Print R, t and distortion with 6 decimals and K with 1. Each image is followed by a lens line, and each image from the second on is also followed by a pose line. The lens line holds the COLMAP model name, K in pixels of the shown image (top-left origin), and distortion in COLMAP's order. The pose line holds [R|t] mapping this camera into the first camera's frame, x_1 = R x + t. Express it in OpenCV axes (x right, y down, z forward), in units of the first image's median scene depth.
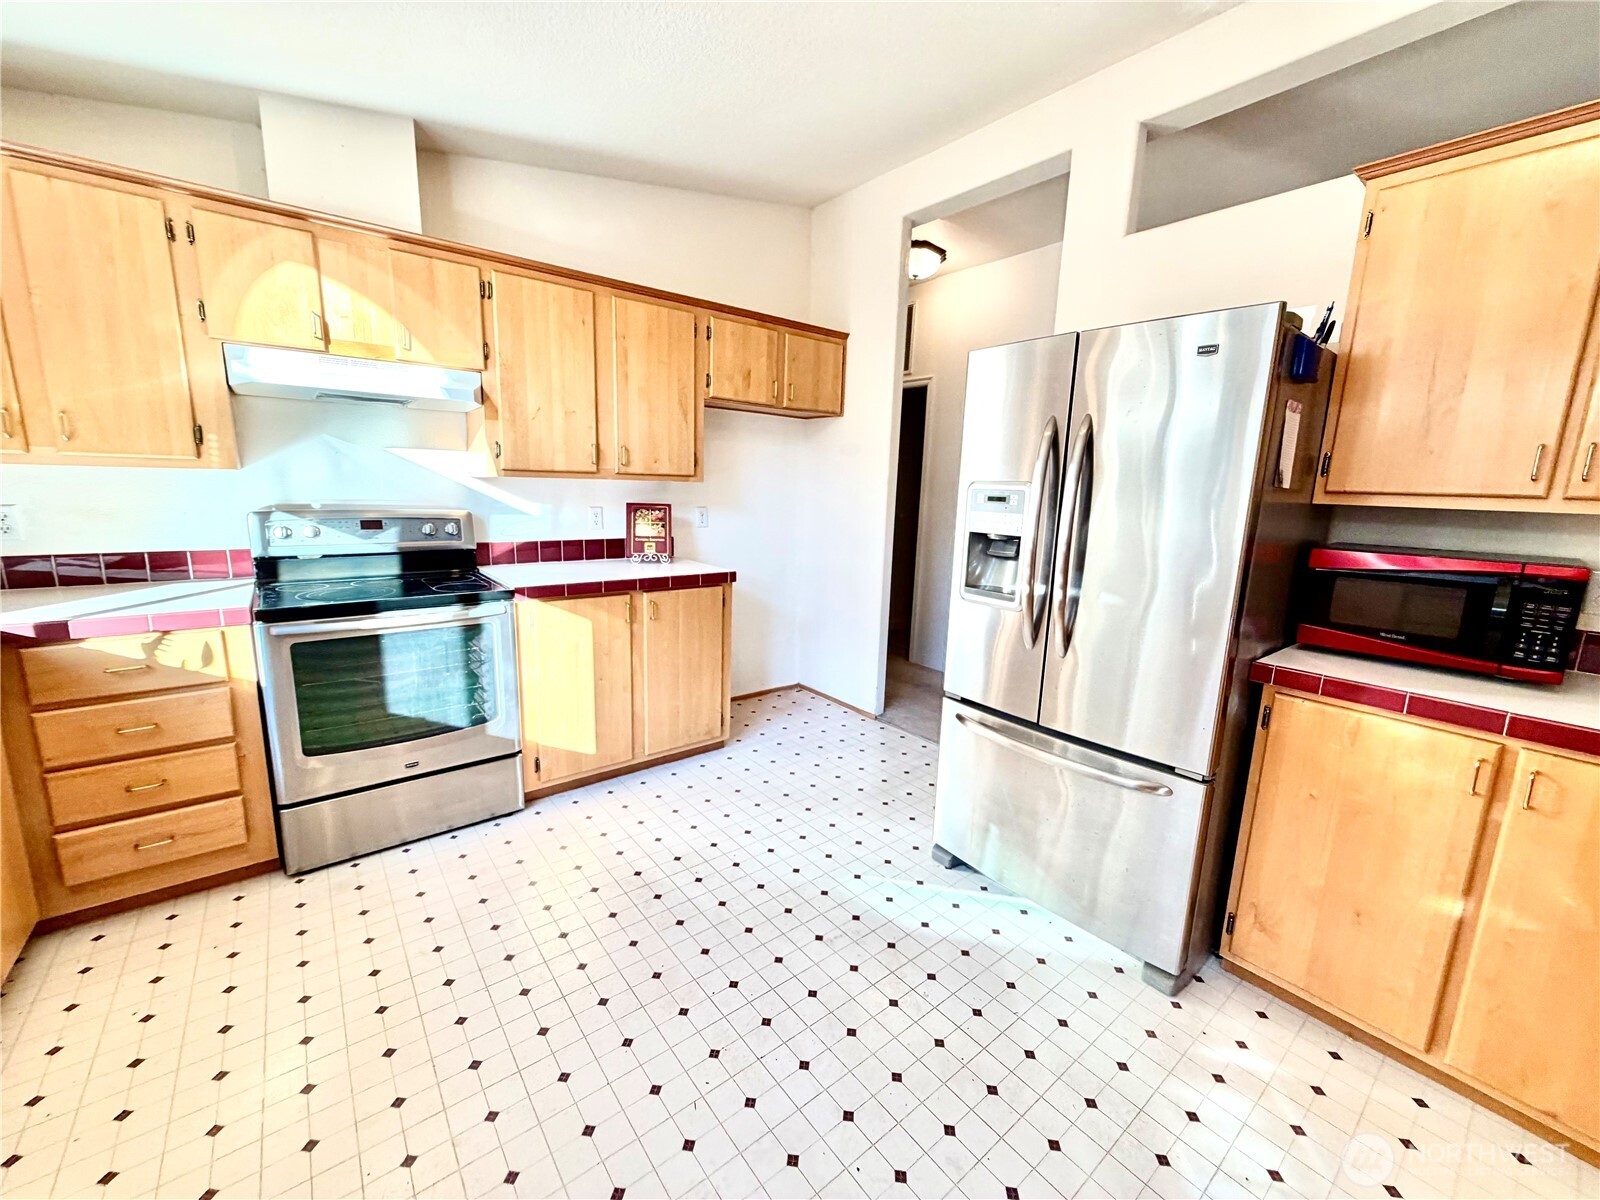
lens RADIAL K [[637.4, 0, 798.7], [0, 637.4, 600.1], [0, 0, 1]] dist [0.003612, -0.000881]
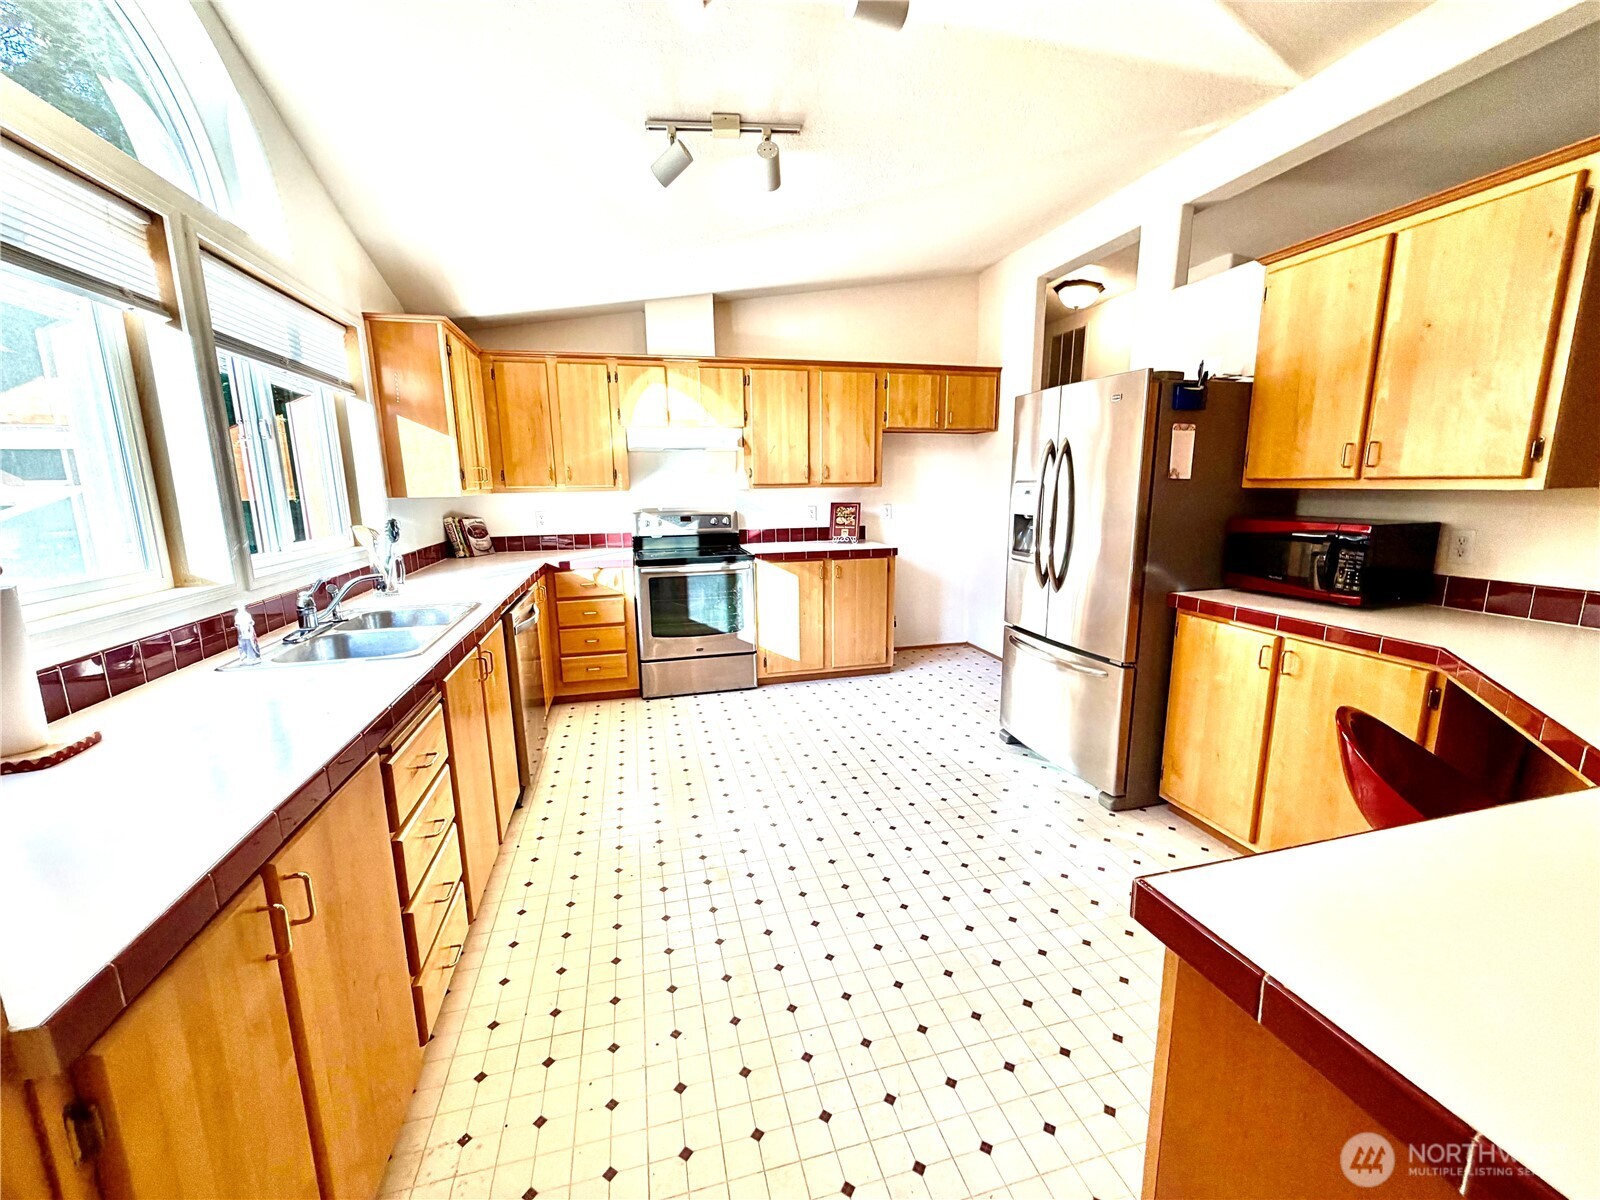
lens RADIAL K [[637.4, 0, 801.3], [0, 637.4, 596.9], [0, 0, 1]] dist [0.003612, -0.000881]
pose [[0.916085, 0.030257, -0.399840, 0.371016], [-0.033417, 0.999441, -0.000933, 0.097947], [0.399588, 0.014216, 0.916585, -0.537429]]
